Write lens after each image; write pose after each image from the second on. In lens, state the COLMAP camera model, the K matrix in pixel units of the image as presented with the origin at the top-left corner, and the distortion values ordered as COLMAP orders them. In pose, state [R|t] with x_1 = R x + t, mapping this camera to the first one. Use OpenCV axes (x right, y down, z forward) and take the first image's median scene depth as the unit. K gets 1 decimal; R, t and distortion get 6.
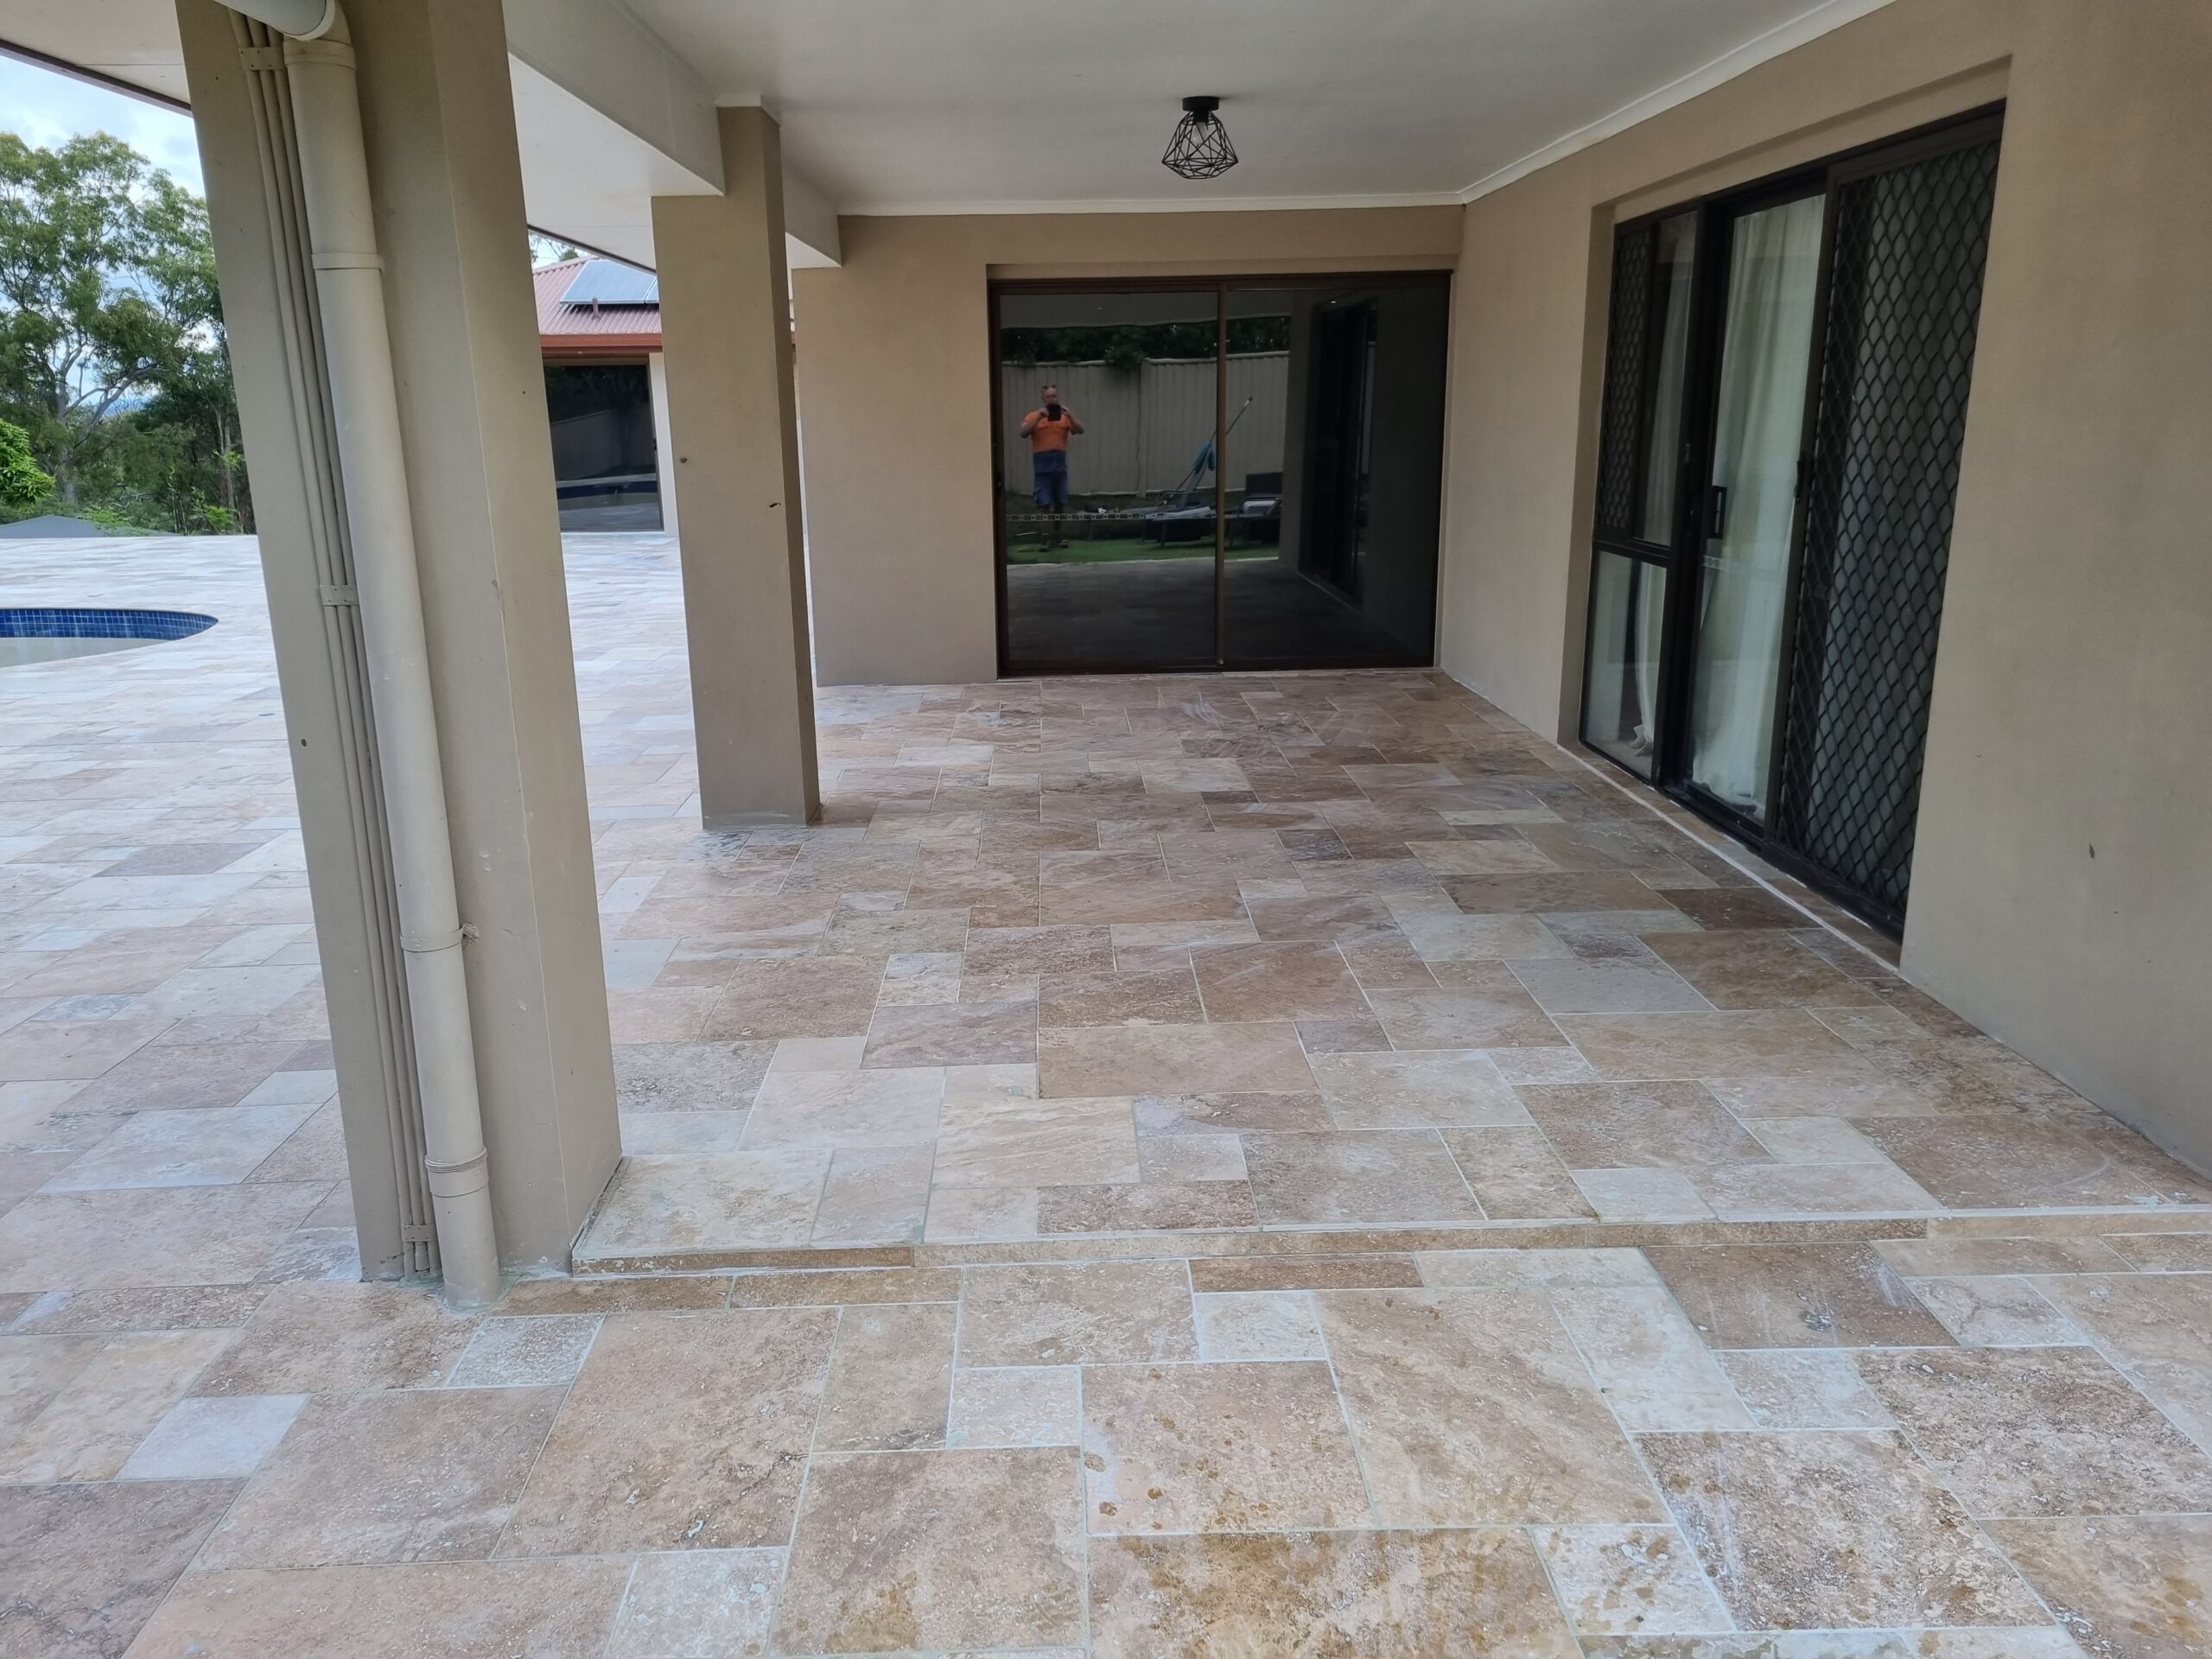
lens RADIAL K [[1654.3, 0, 1091.8], [0, 1654.3, 849.8], [0, 0, 1]] dist [0.050053, -0.041512]
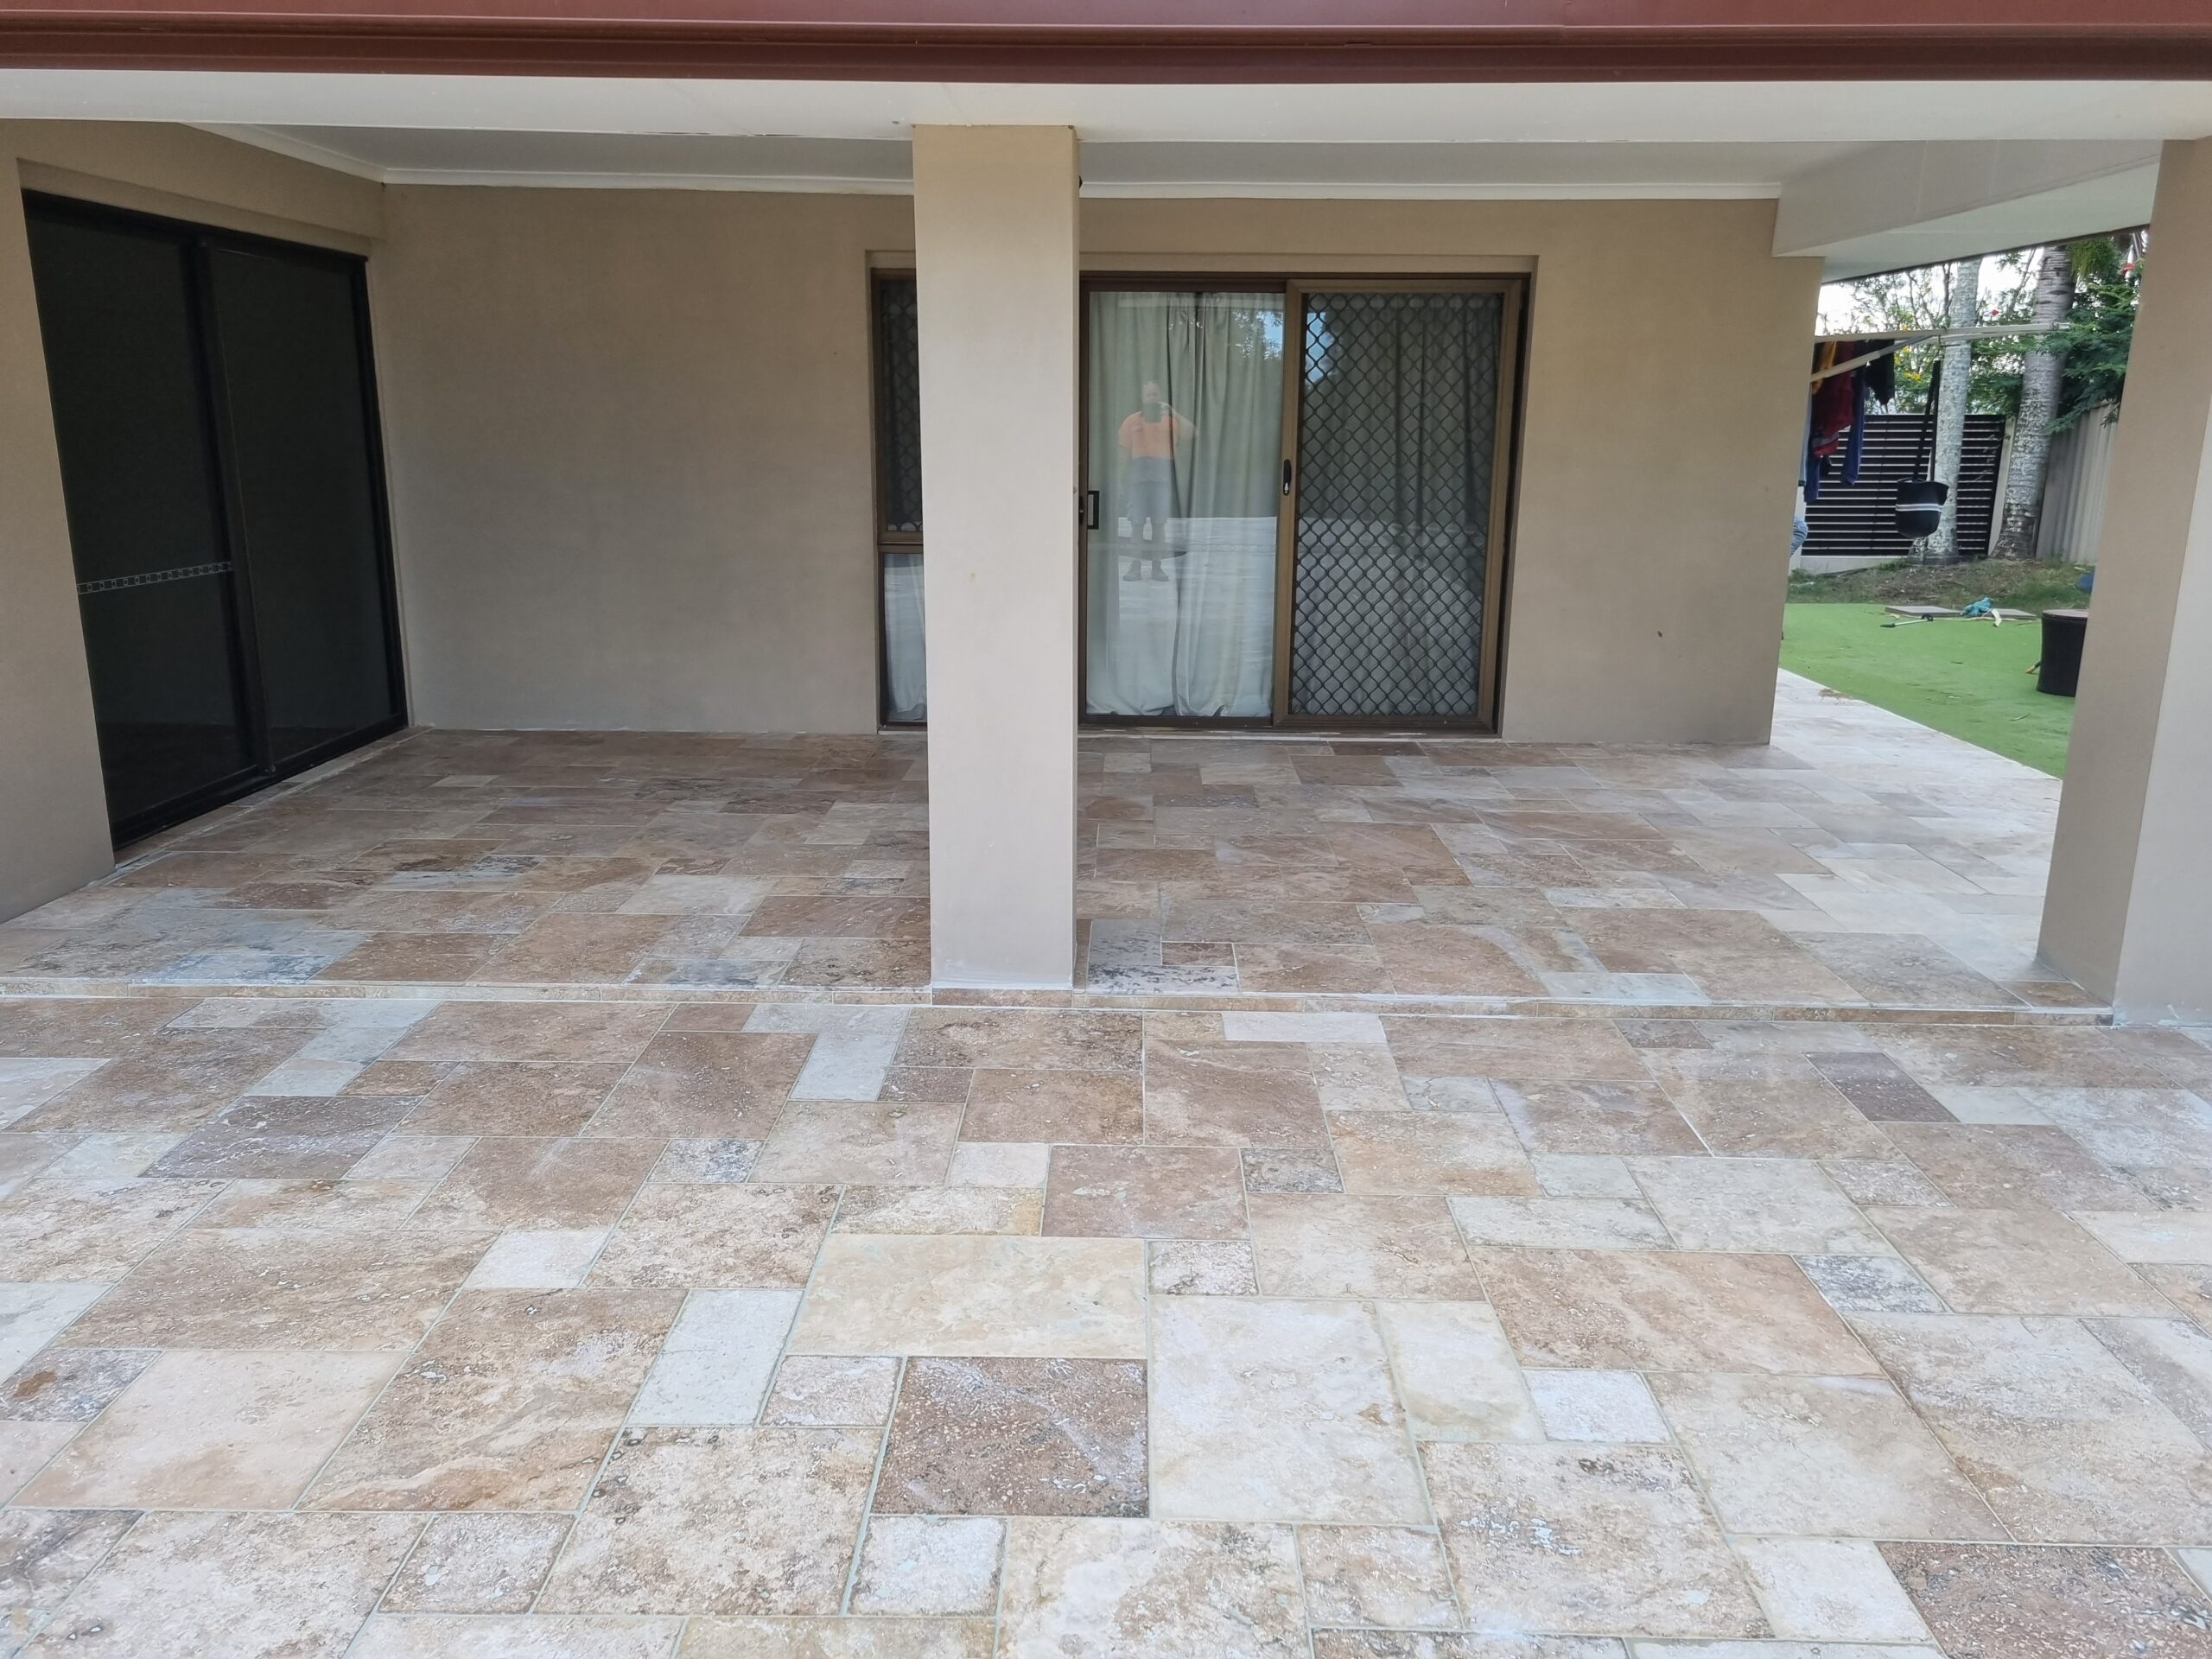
lens RADIAL K [[1654.3, 0, 1102.3], [0, 1654.3, 821.8], [0, 0, 1]] dist [0.050053, -0.041512]
pose [[0.046115, -0.225788, 0.973084, -1.389644], [0.251483, 0.945370, 0.207439, -0.344266], [-0.966763, 0.235148, 0.100377, 1.334771]]
